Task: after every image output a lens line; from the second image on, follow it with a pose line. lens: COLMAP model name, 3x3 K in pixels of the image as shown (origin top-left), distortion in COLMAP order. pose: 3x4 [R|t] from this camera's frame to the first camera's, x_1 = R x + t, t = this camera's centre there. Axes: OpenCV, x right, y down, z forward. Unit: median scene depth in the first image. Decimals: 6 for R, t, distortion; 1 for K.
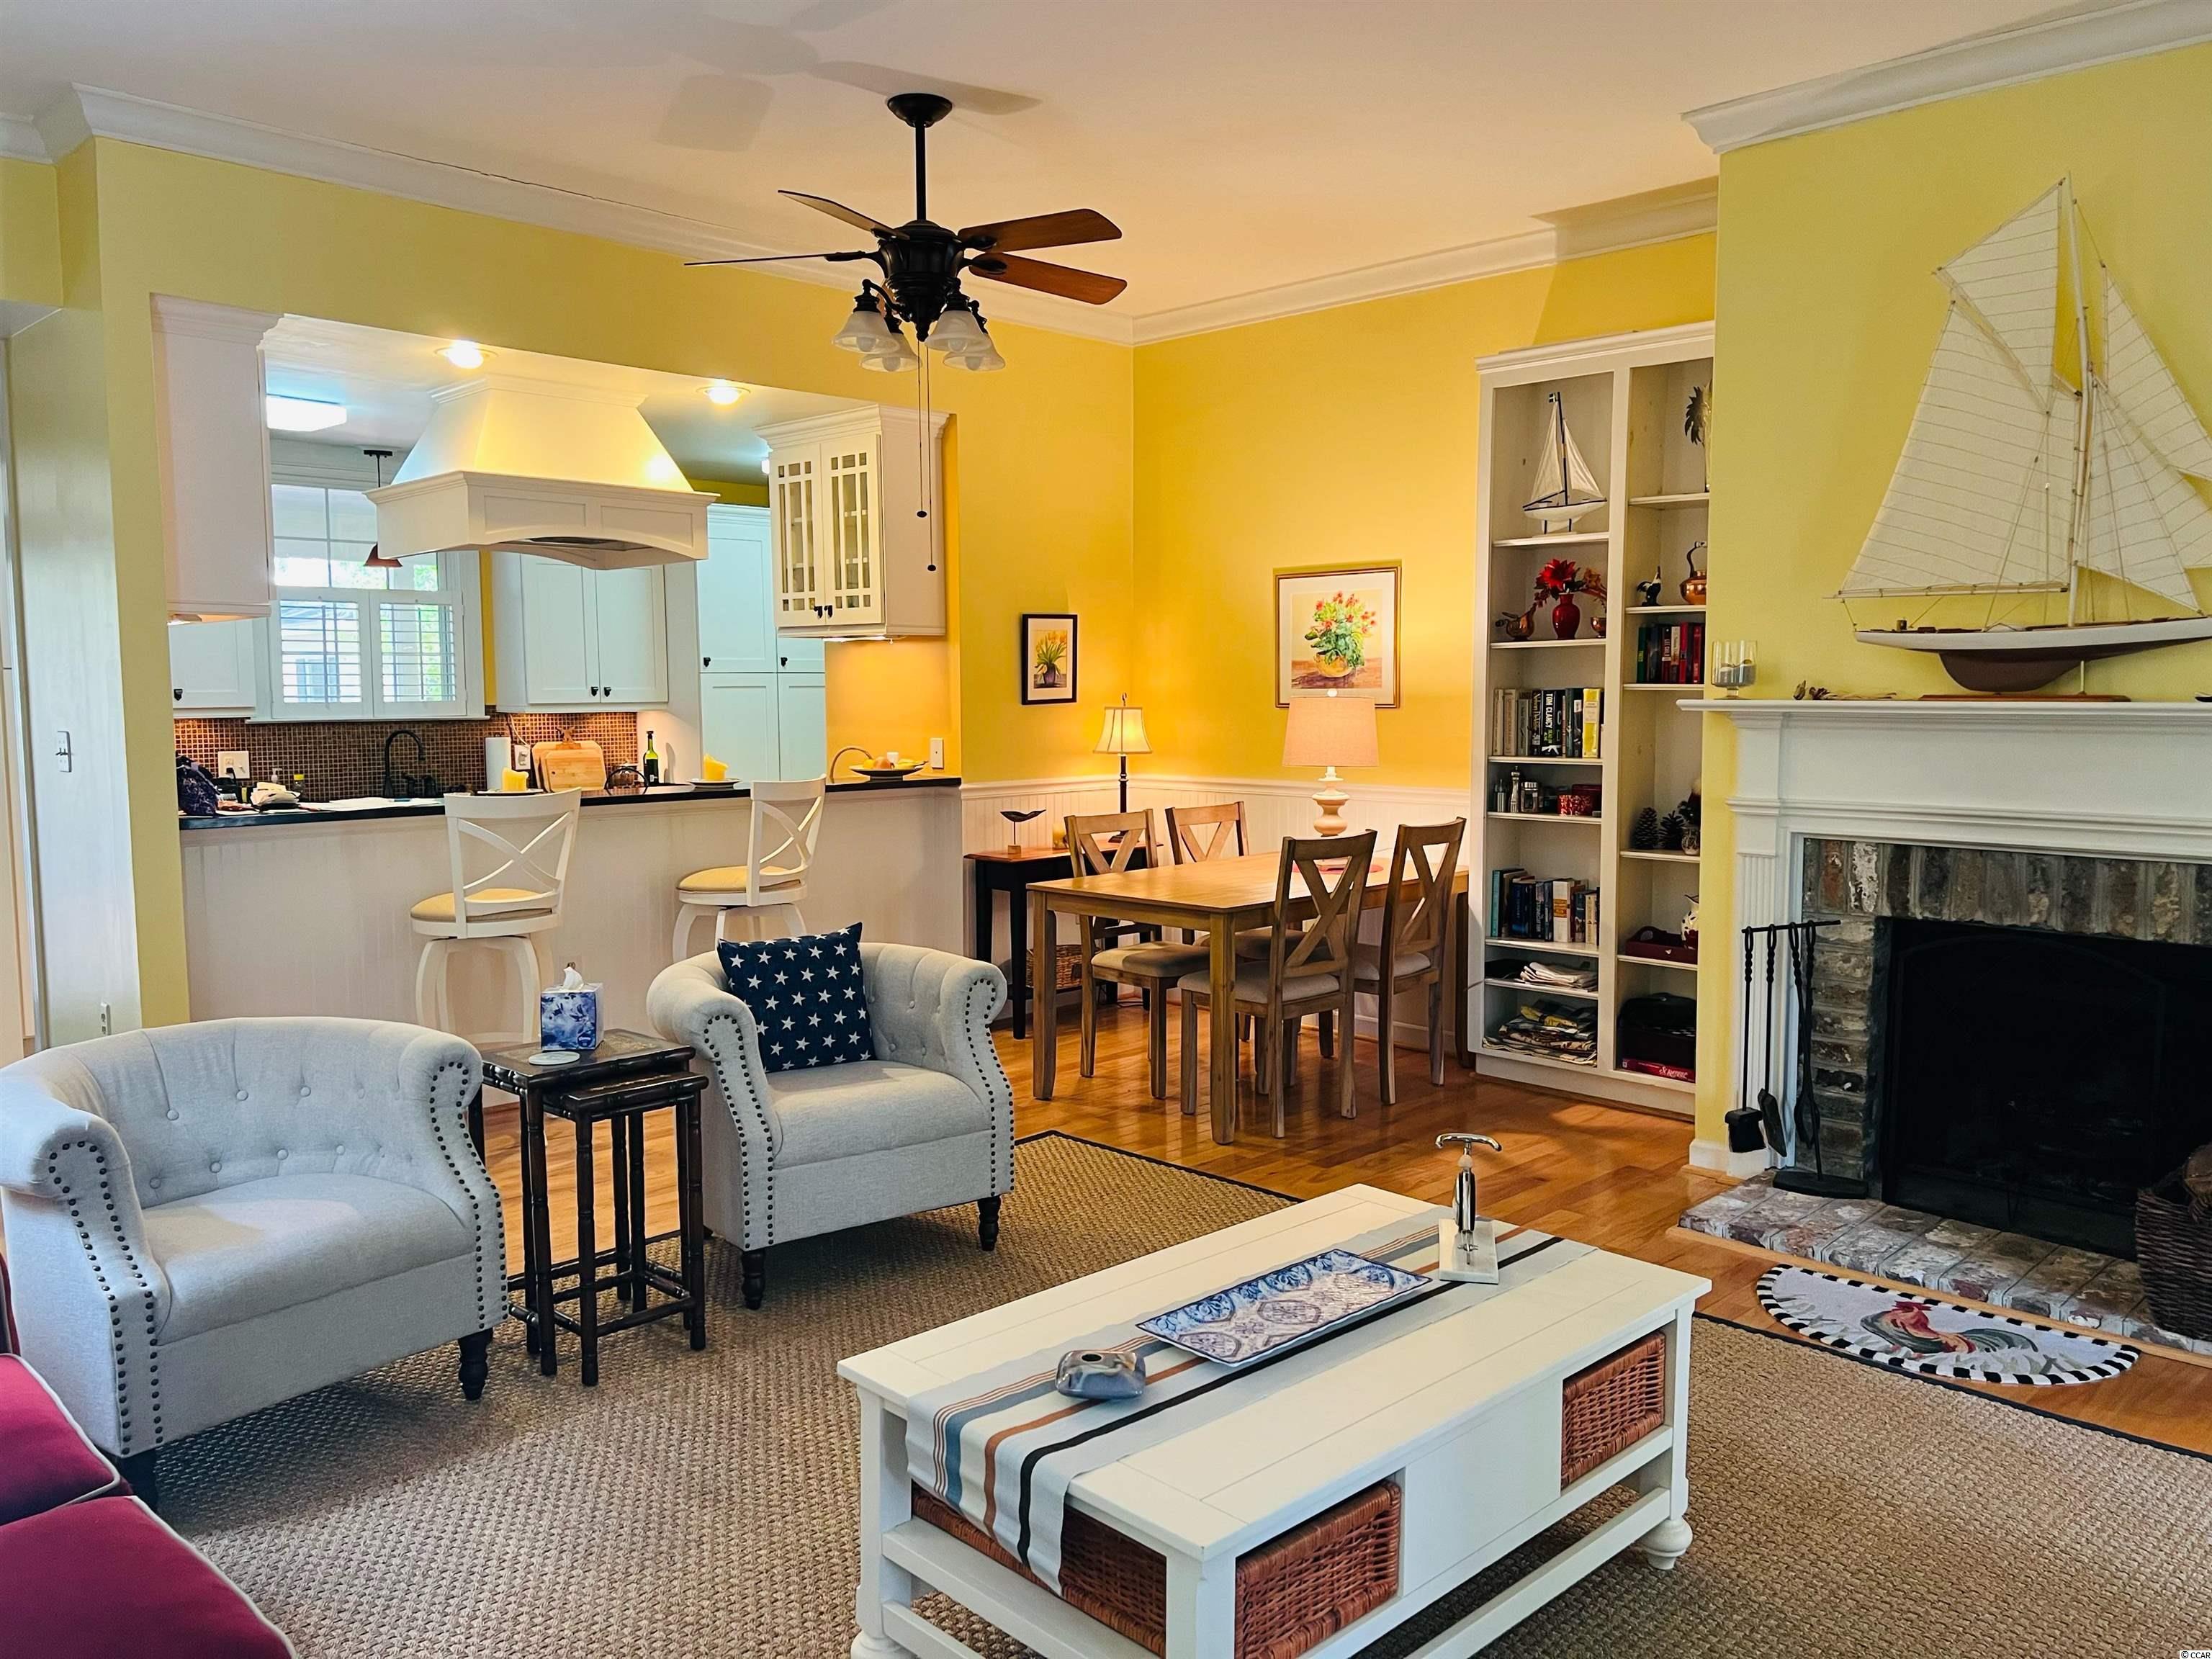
lens RADIAL K [[1676.1, 0, 1106.0], [0, 1676.1, 829.5], [0, 0, 1]] dist [-0.023728, -0.005817]
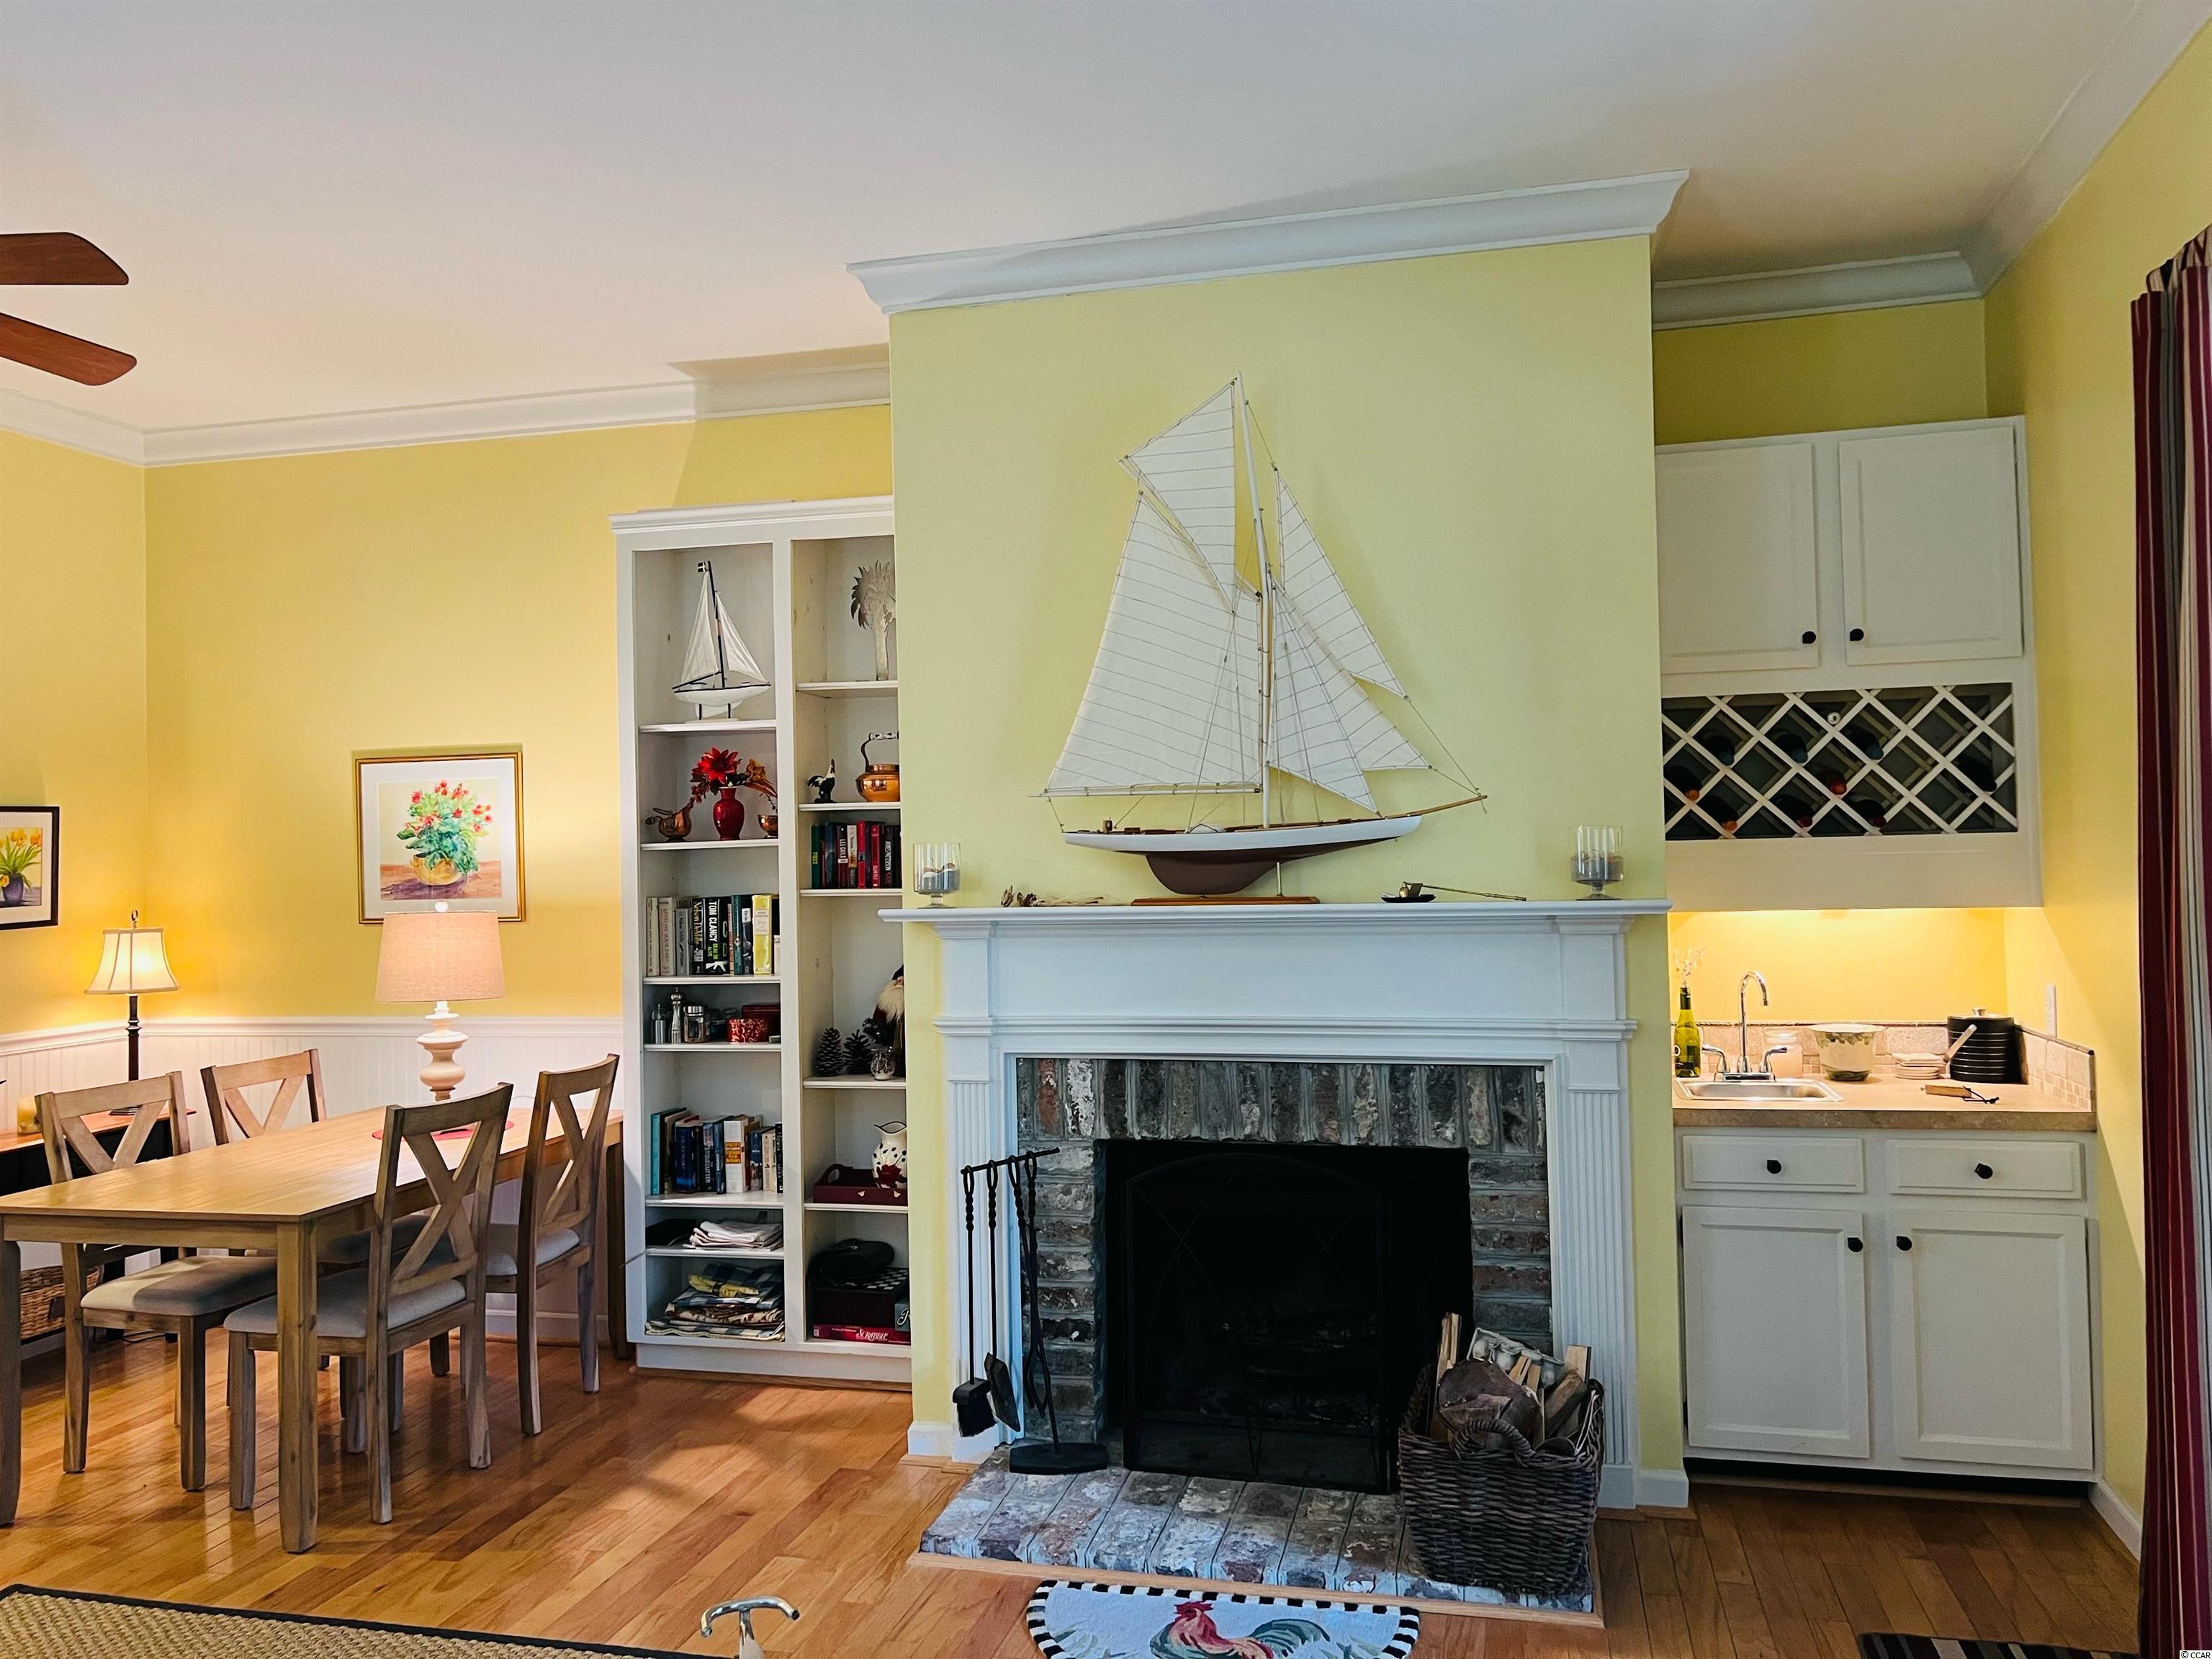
lens RADIAL K [[1671.7, 0, 1106.0], [0, 1671.7, 829.5], [0, 0, 1]] dist [0.082797, -0.096750]
pose [[0.860081, 0.001907, 0.510154, -0.003888], [0.056085, 0.993578, -0.098269, -0.025402], [-0.507065, 0.113132, 0.854451, 0.177160]]
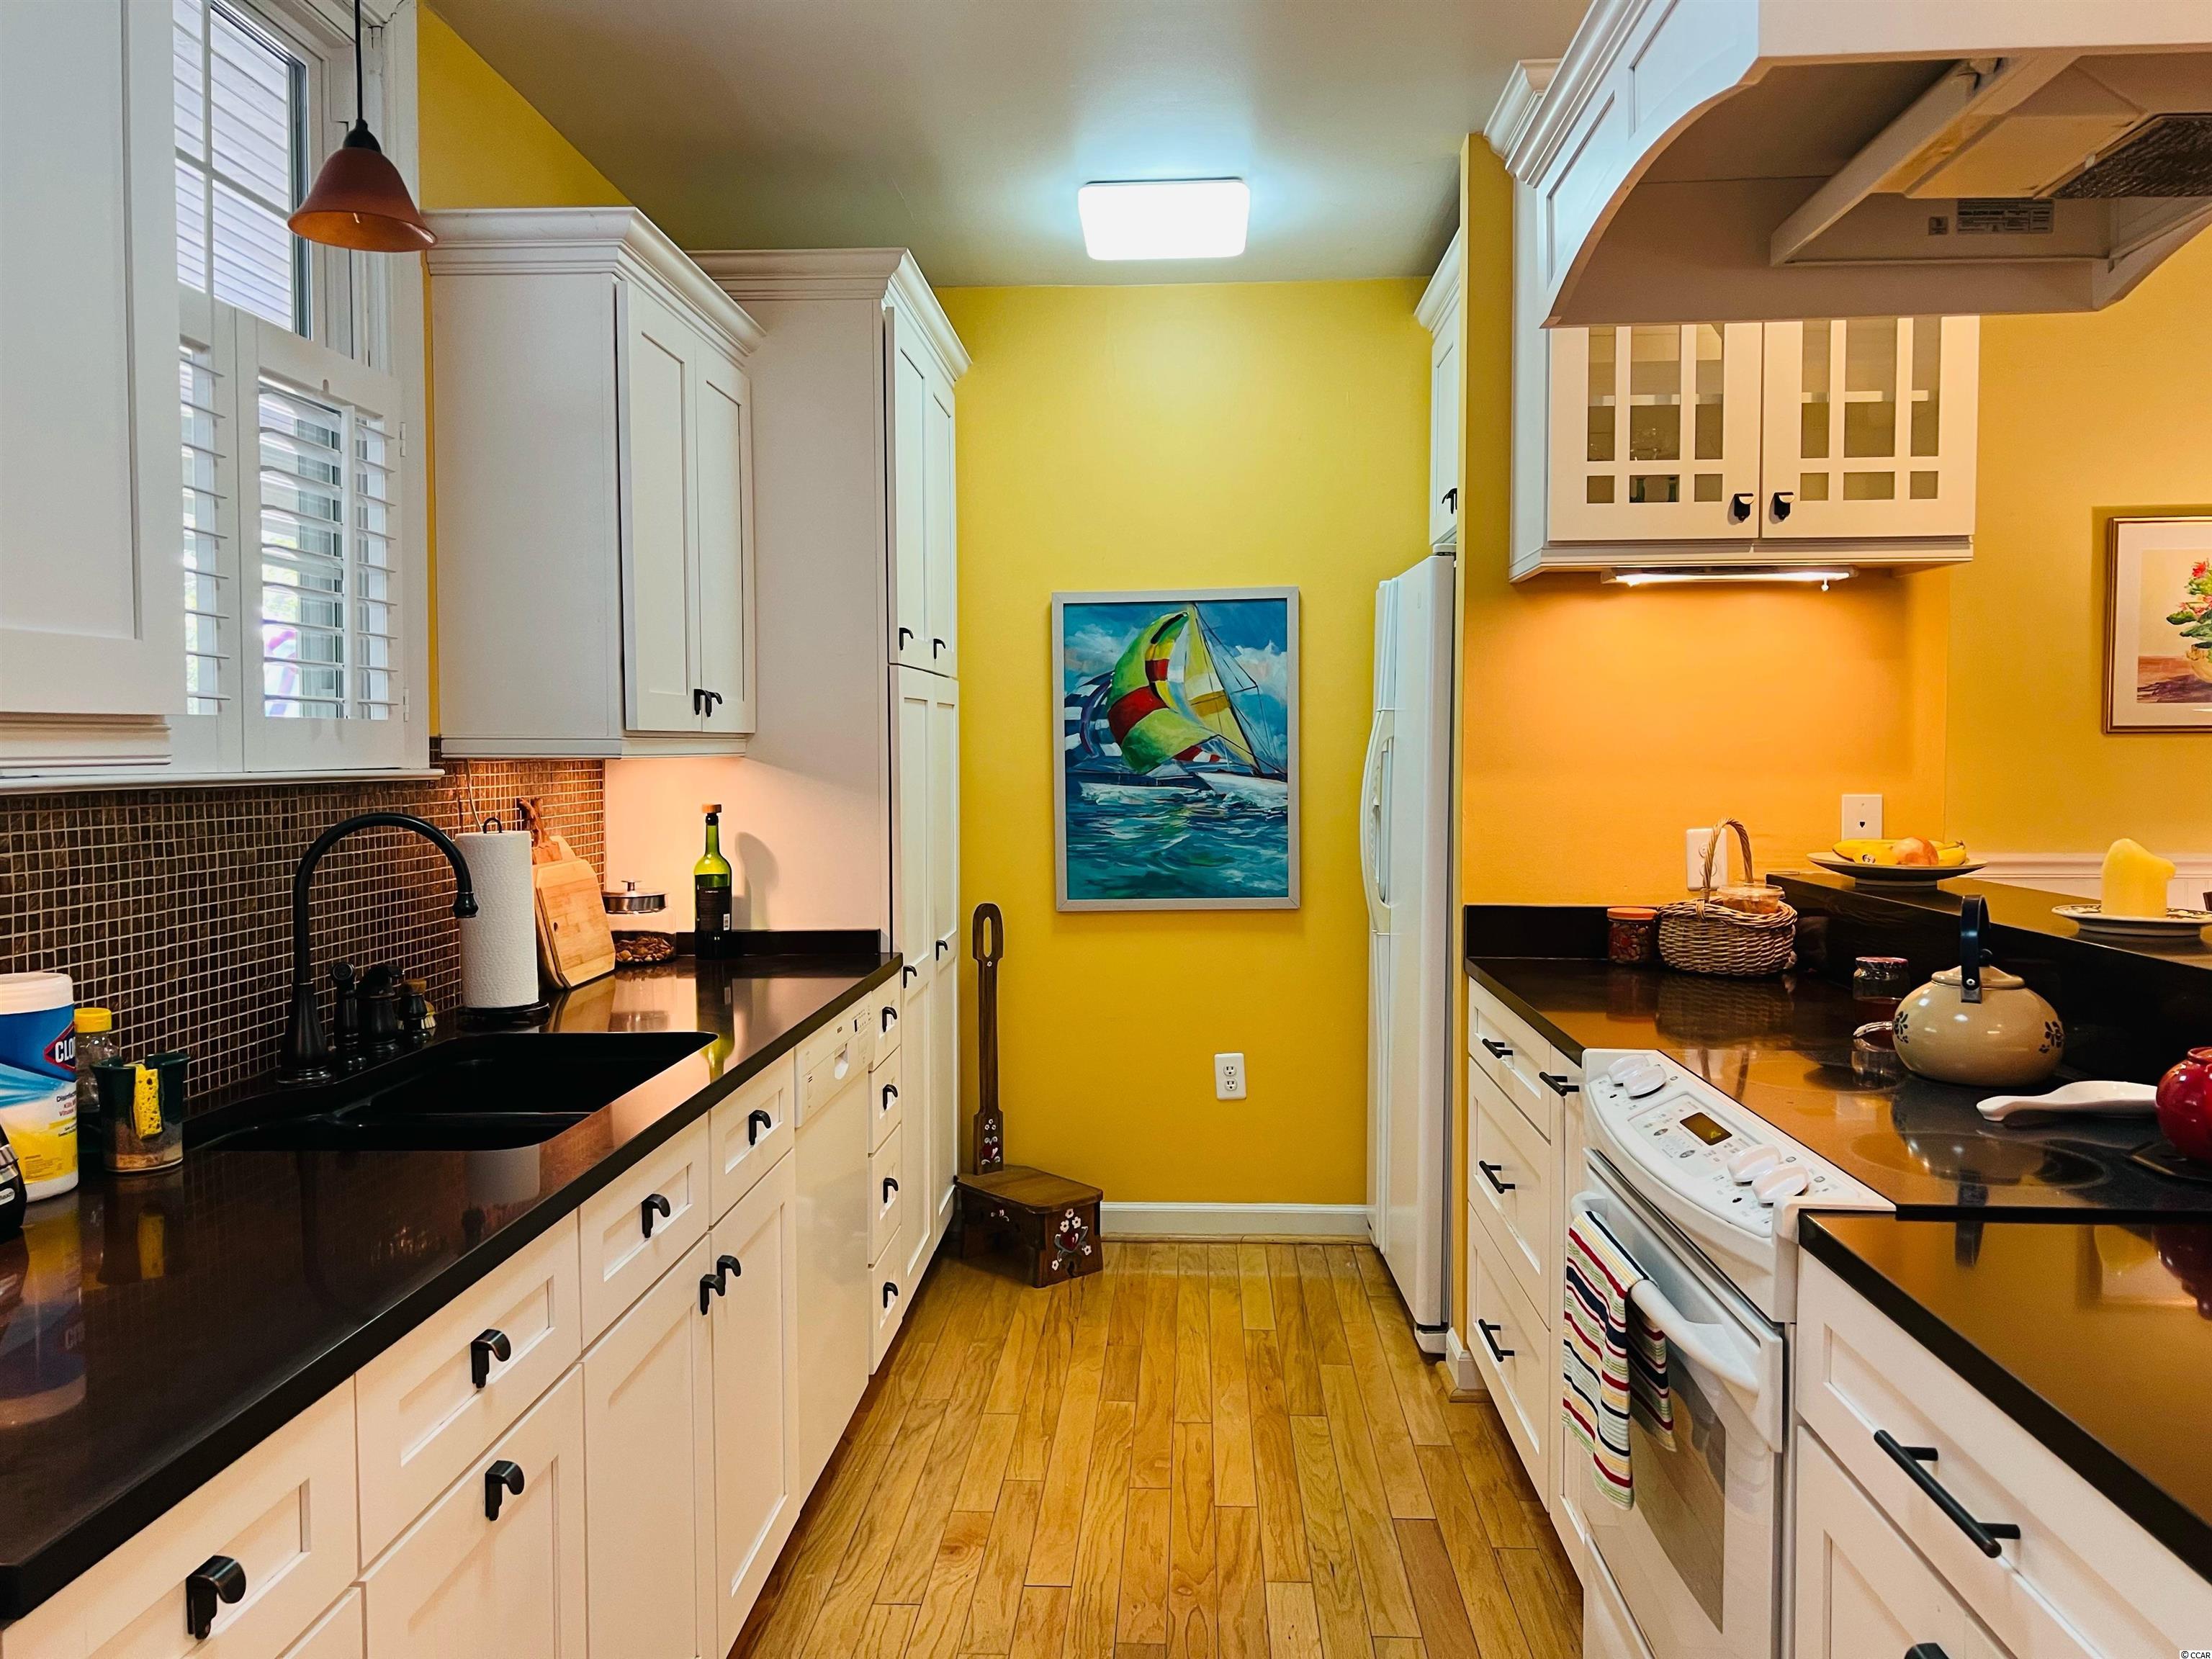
lens RADIAL K [[1641.4, 0, 1127.7], [0, 1641.4, 834.4], [0, 0, 1]] dist [0.046636, -0.059810]
pose [[0.732770, -0.039715, 0.679317, -0.780547], [0.059923, 0.998183, -0.006281, -0.073091], [-0.677833, 0.045309, 0.733818, 1.088931]]
